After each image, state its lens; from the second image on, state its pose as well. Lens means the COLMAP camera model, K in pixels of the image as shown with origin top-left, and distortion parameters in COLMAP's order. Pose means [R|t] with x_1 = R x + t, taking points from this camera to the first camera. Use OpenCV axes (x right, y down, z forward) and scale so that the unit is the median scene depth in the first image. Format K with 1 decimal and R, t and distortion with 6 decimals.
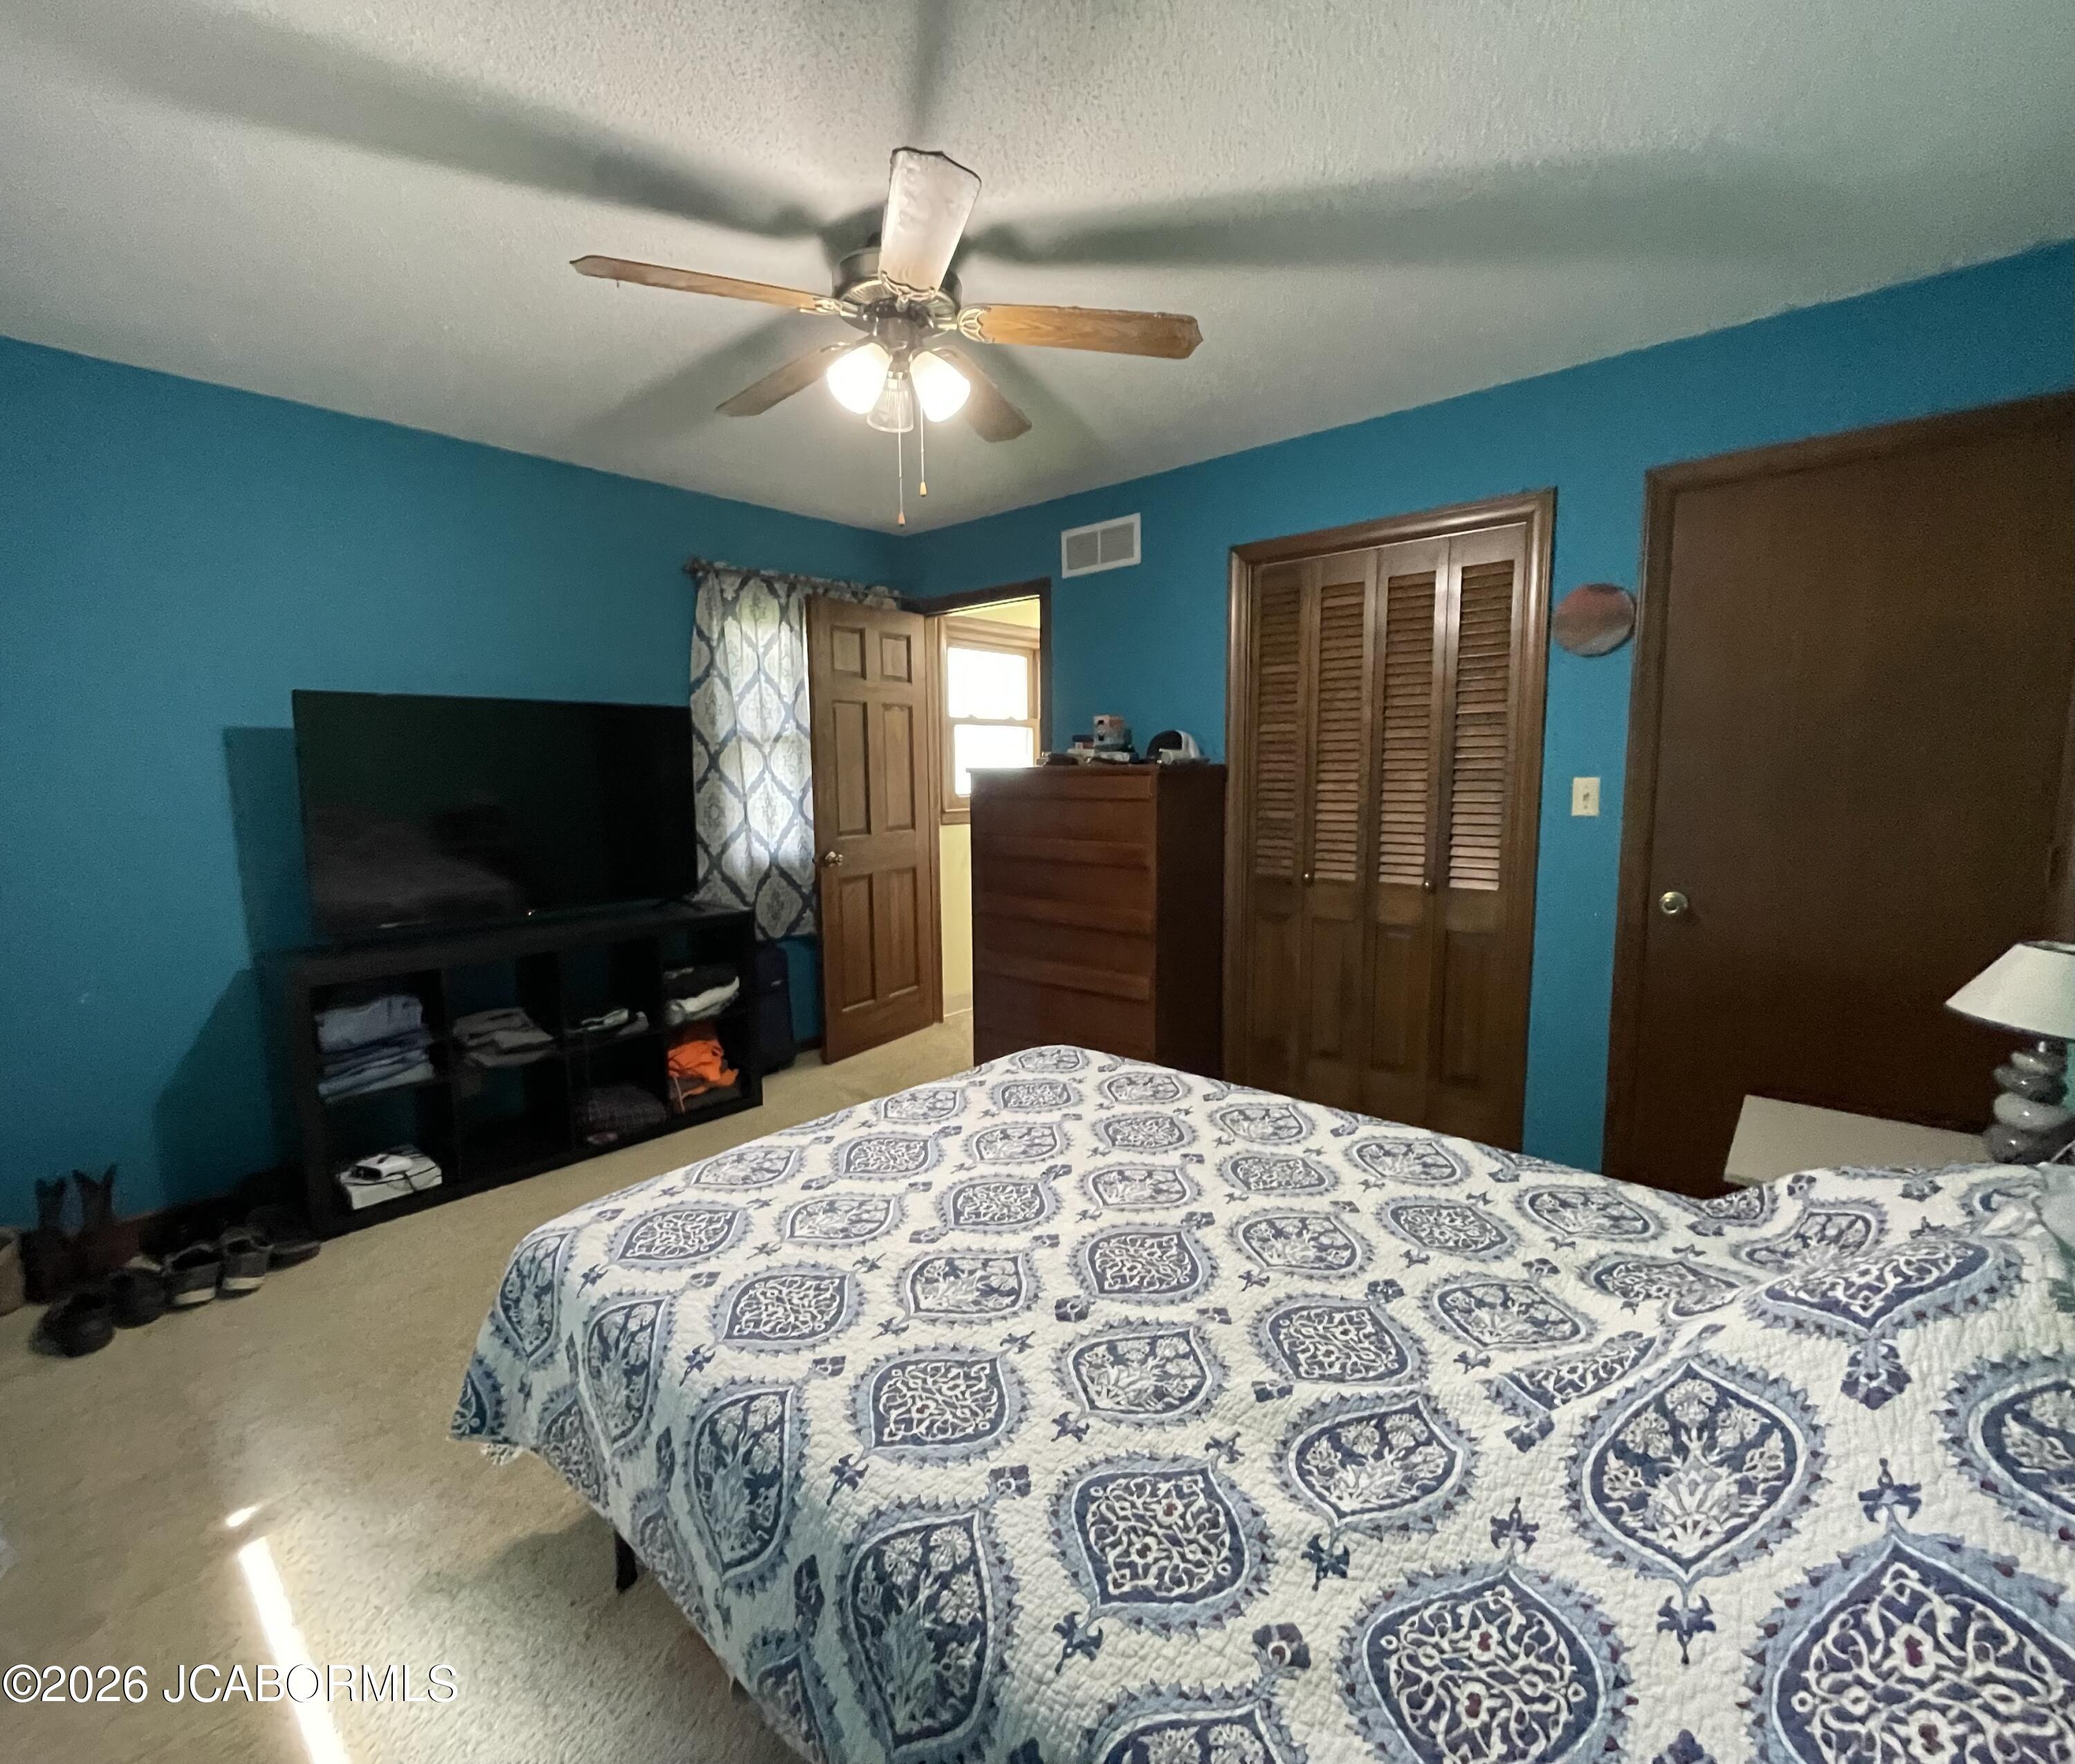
lens RADIAL K [[964.3, 0, 1031.9], [0, 964.3, 888.6], [0, 0, 1]] dist [-0.014758, 0.000028]
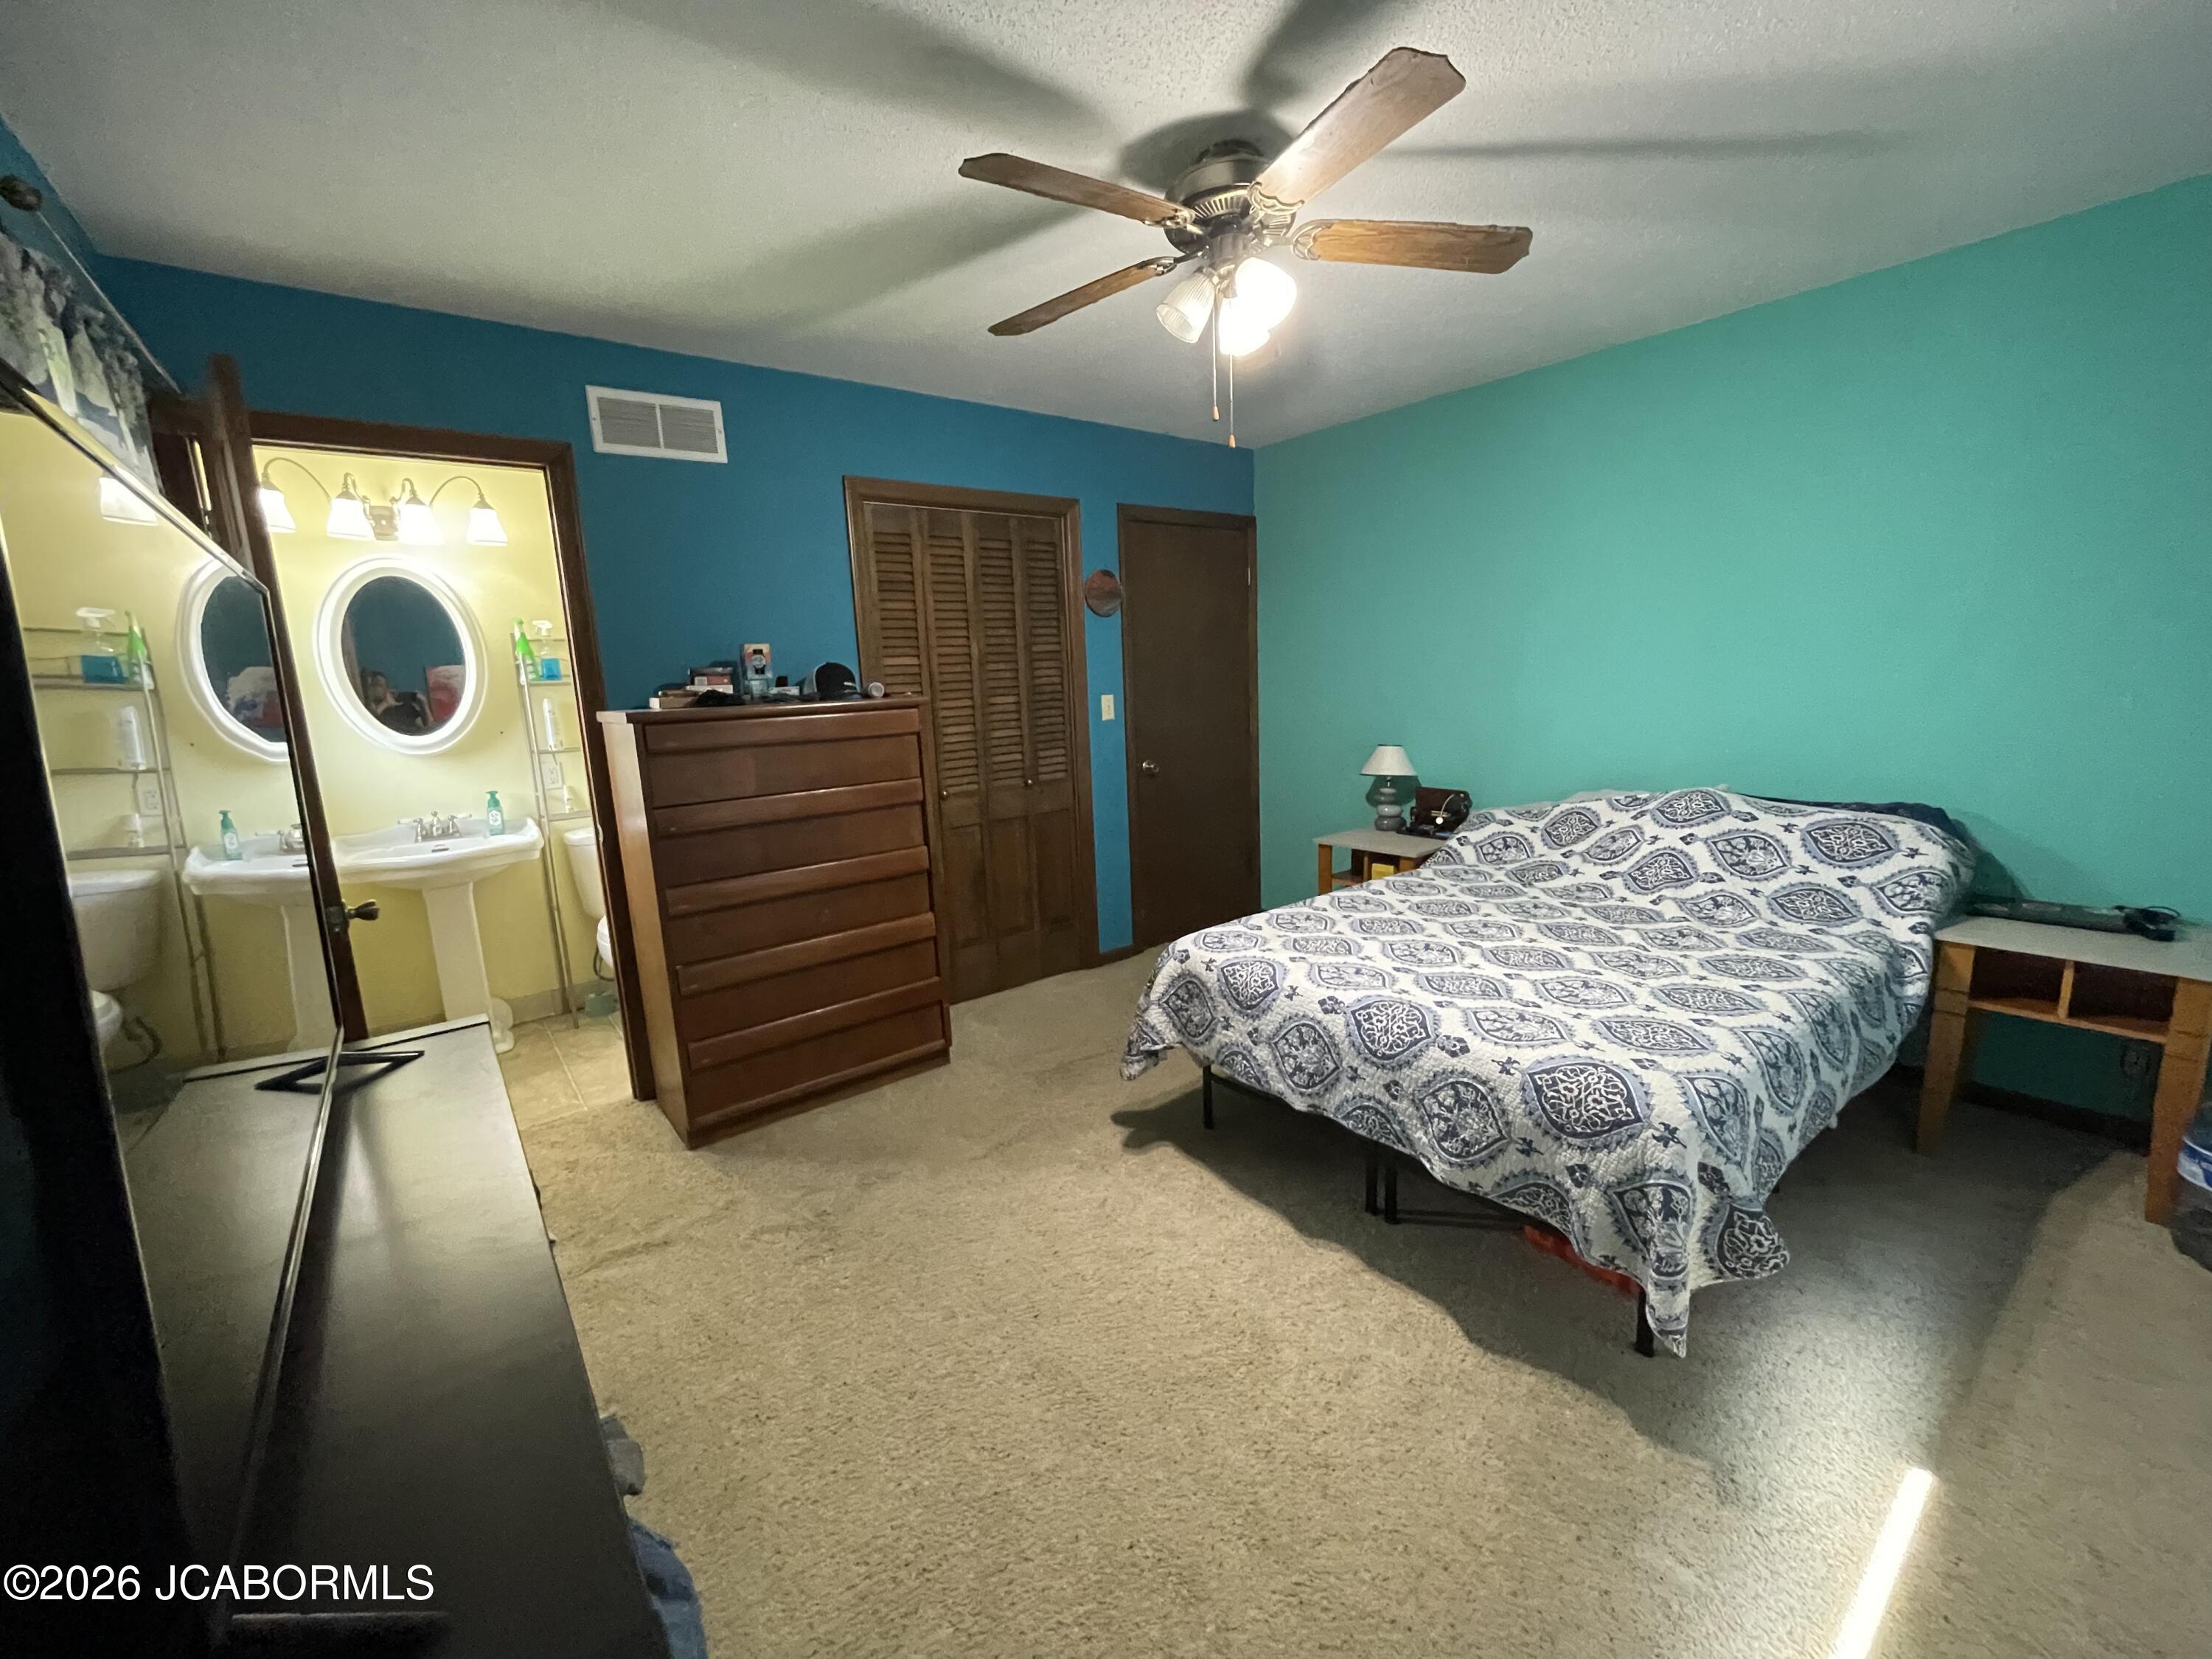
lens RADIAL K [[887.6, 0, 1099.2], [0, 887.6, 827.0], [0, 0, 1]] dist [-0.003849, 0.000163]
pose [[0.175446, -0.164952, 0.970572, -1.052749], [0.161975, 0.977265, 0.136810, -0.132030], [-0.971073, 0.133206, 0.198176, 0.942940]]
